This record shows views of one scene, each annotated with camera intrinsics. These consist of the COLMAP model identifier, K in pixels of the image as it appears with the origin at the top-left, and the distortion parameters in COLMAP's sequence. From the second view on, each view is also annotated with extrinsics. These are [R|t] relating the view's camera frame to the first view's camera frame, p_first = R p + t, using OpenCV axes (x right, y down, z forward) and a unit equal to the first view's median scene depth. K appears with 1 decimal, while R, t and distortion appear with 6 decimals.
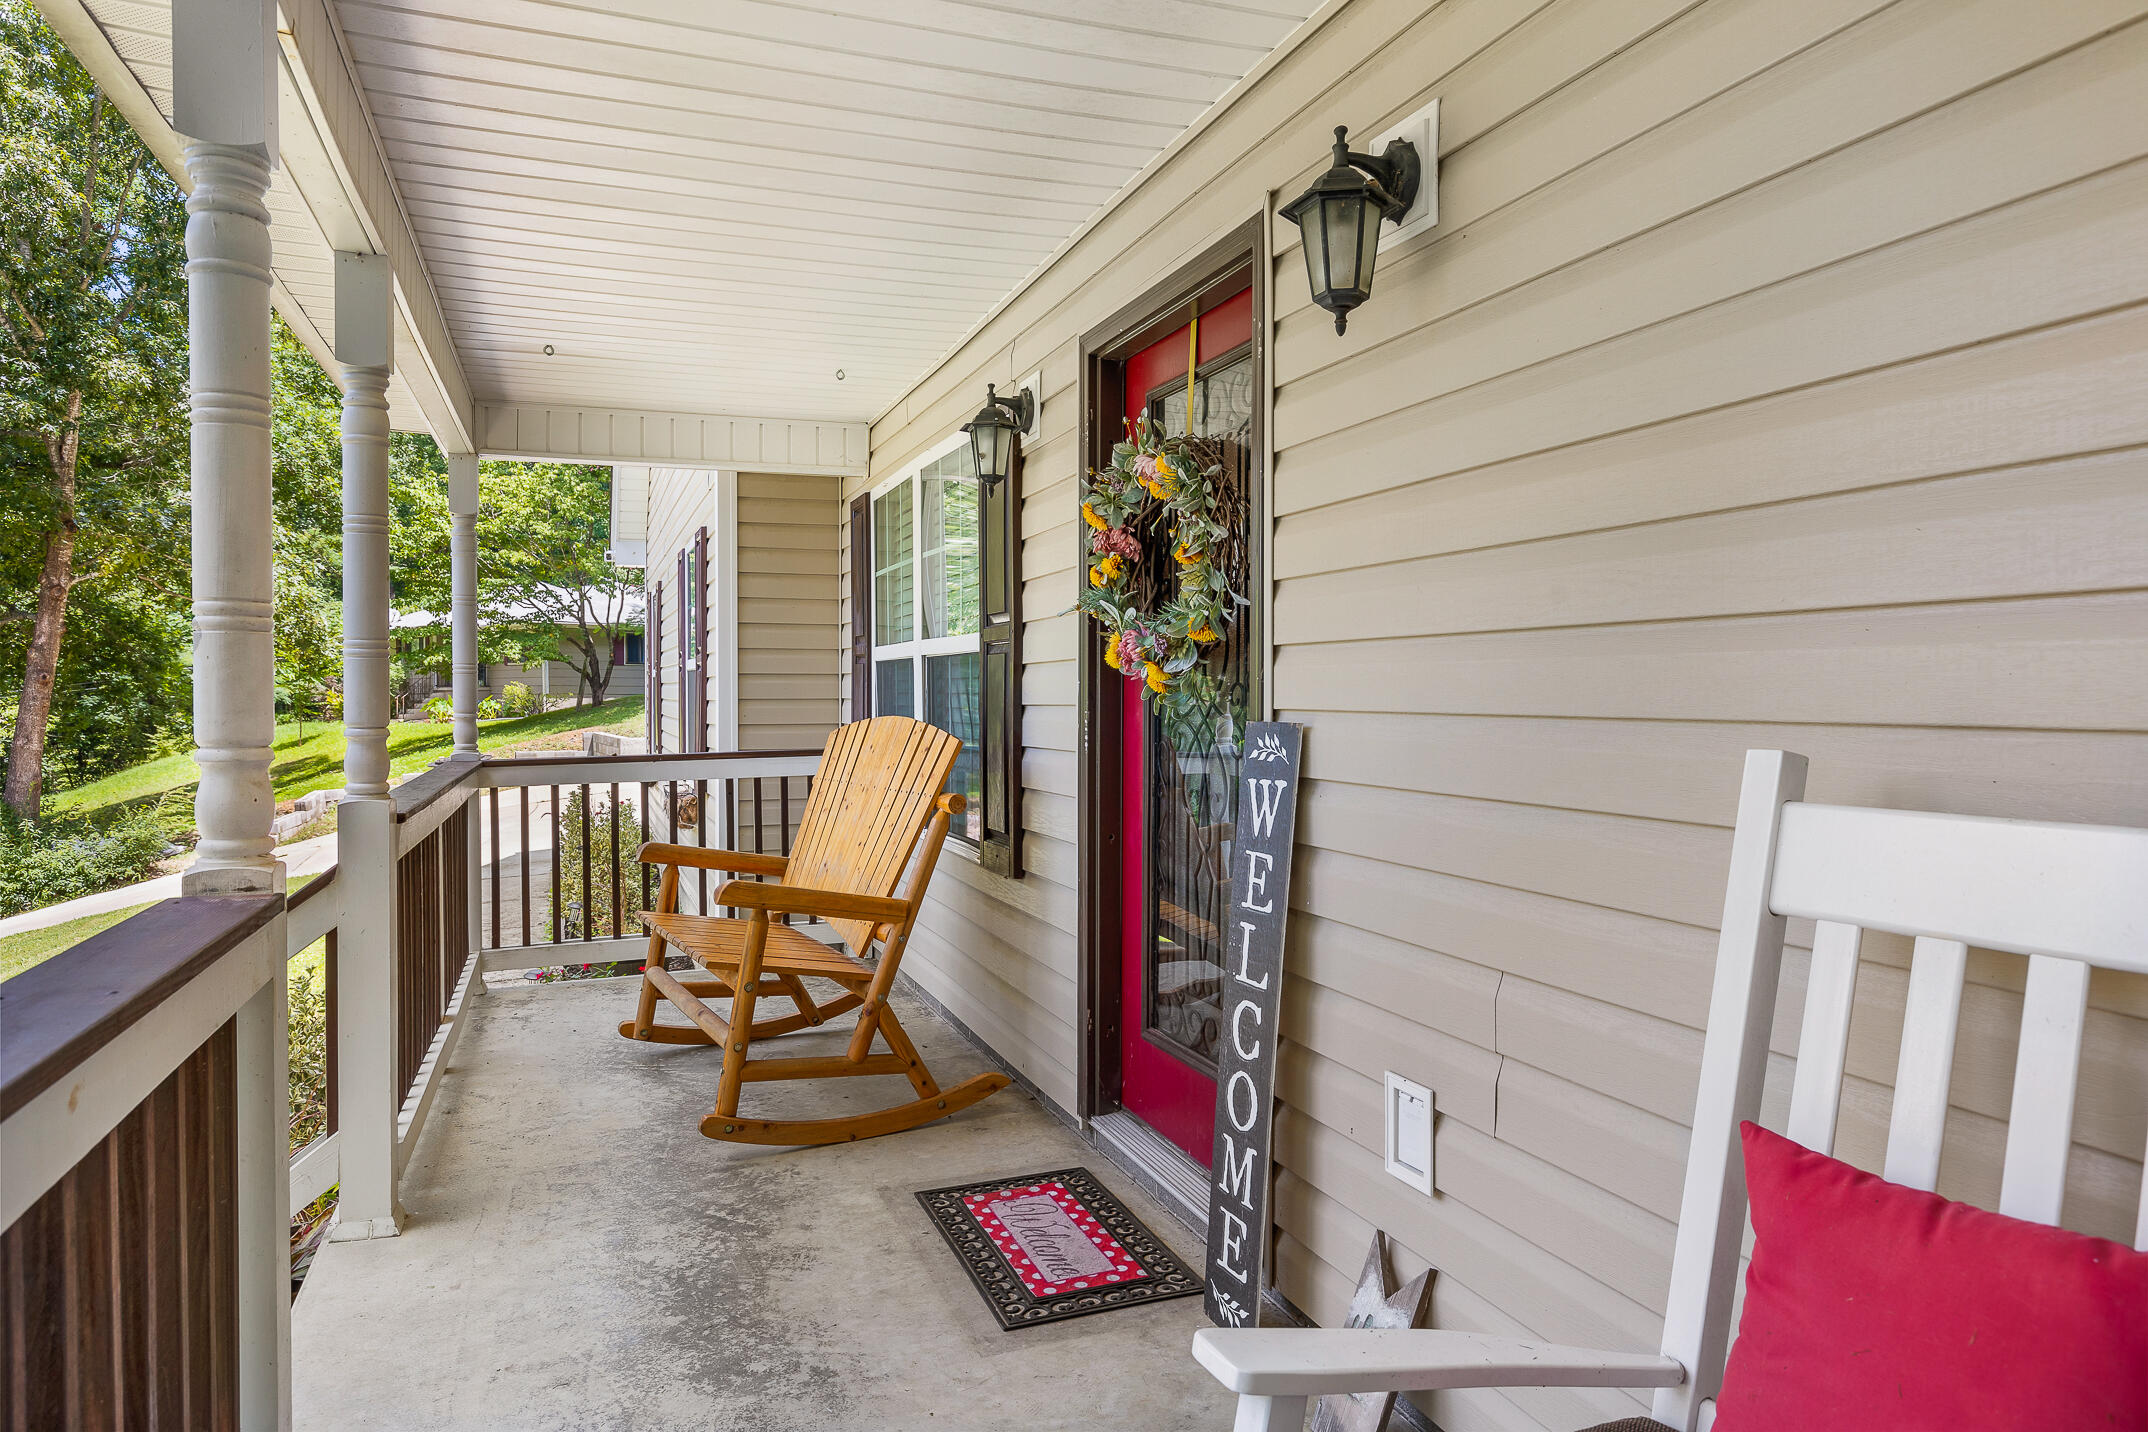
lens RADIAL K [[1339.0, 0, 1069.8], [0, 1339.0, 723.3], [0, 0, 1]] dist [0.030158, 0.000076]
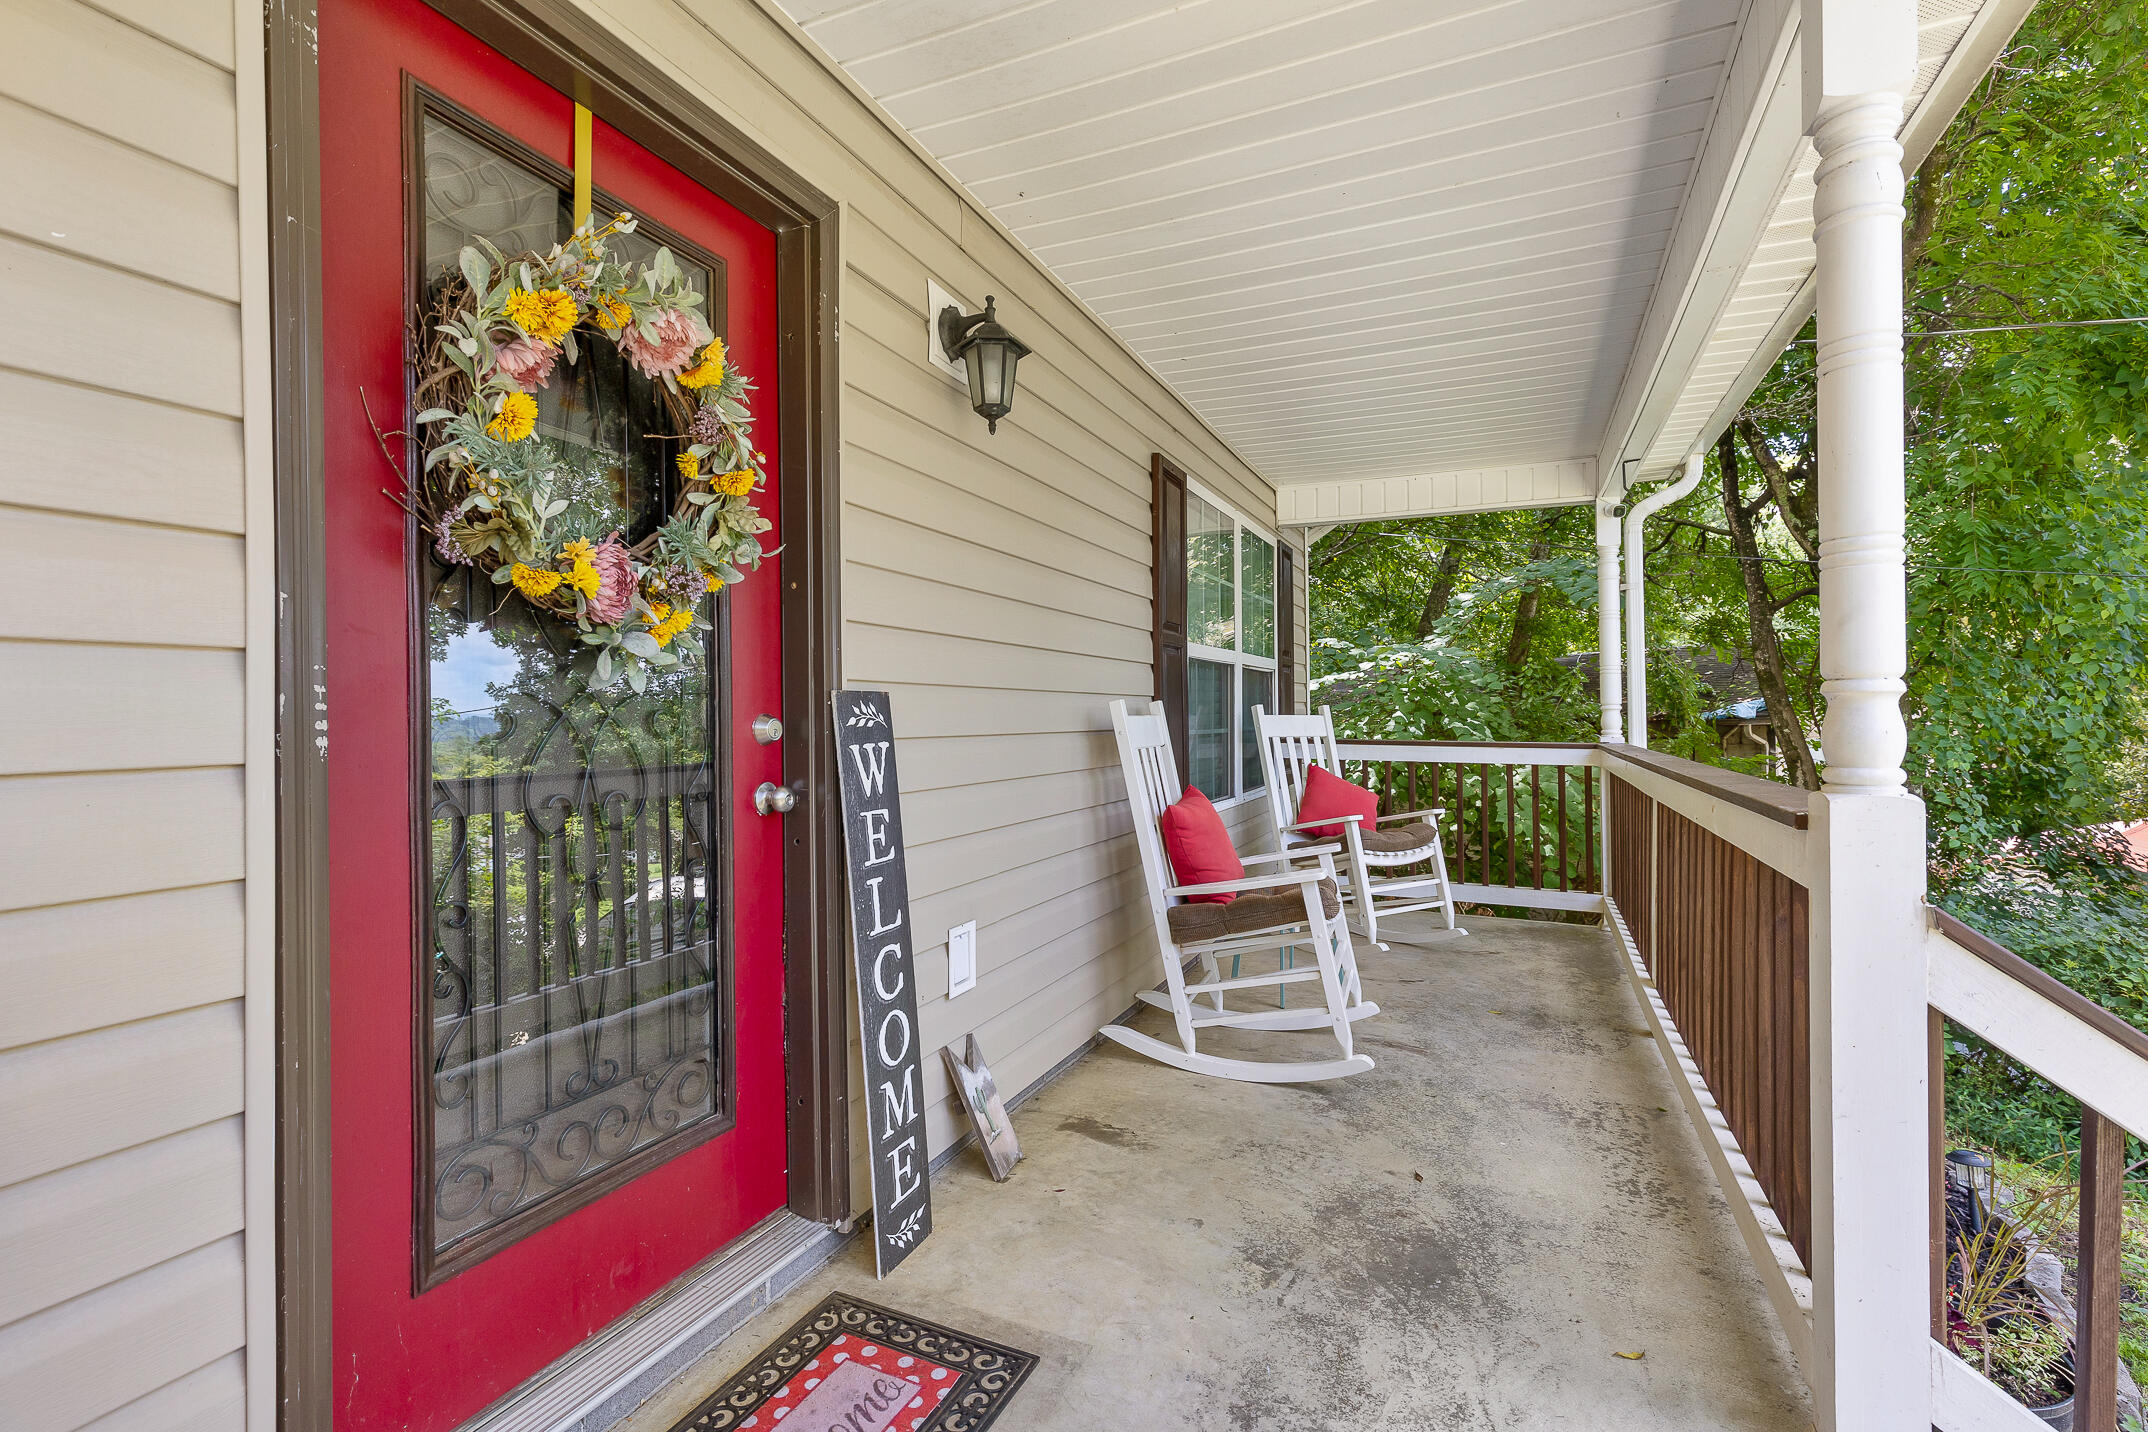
lens RADIAL K [[975.8, 0, 1061.6], [0, 975.8, 713.5], [0, 0, 1]] dist [-0.001986, -0.000212]
pose [[-0.708316, 0.012435, 0.705786, -0.525026], [0.027937, 0.999555, 0.010426, 0.013417], [-0.705342, 0.027103, -0.708349, 1.442892]]
